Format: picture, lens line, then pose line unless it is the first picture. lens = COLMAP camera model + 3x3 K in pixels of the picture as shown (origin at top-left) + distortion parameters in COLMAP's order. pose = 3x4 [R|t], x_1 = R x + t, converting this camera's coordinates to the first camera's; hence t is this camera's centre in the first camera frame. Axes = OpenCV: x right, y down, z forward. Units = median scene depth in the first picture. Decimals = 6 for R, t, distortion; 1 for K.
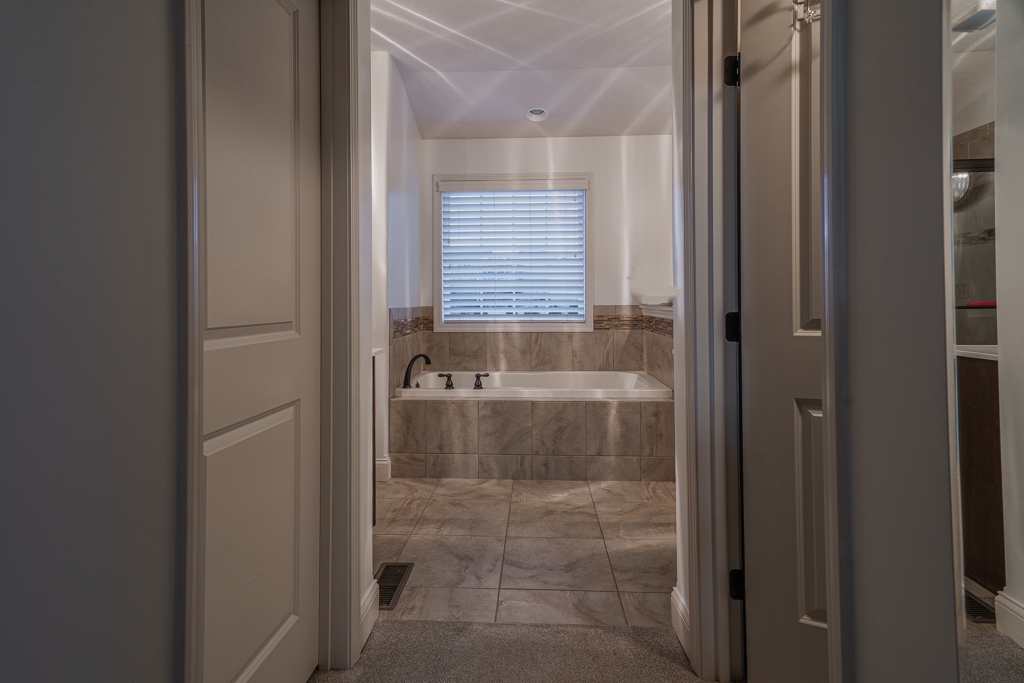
lens RADIAL K [[537.6, 0, 505.7], [0, 537.6, 299.0], [0, 0, 1]] dist [0.018245, 0.004600]
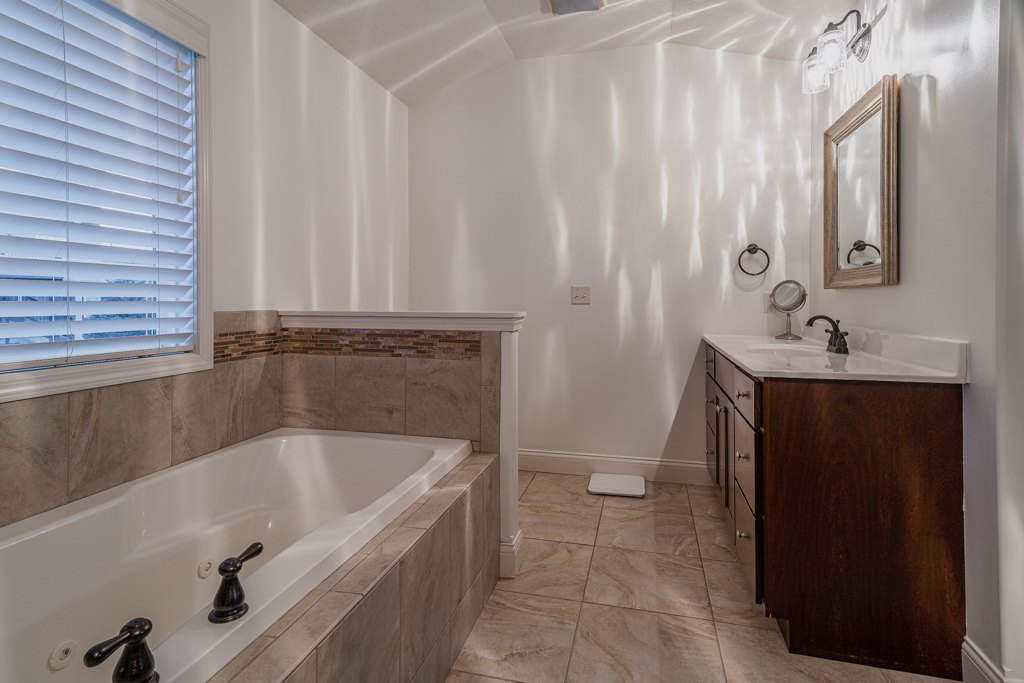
lens RADIAL K [[537.6, 0, 512.1], [0, 537.6, 297.8], [0, 0, 1]] dist [0.018245, 0.004600]
pose [[0.190916, 0.006492, 0.981585, -0.249444], [-0.005091, 0.999971, -0.005623, 0.000383], [-0.981593, -0.003924, 0.190944, 0.649892]]
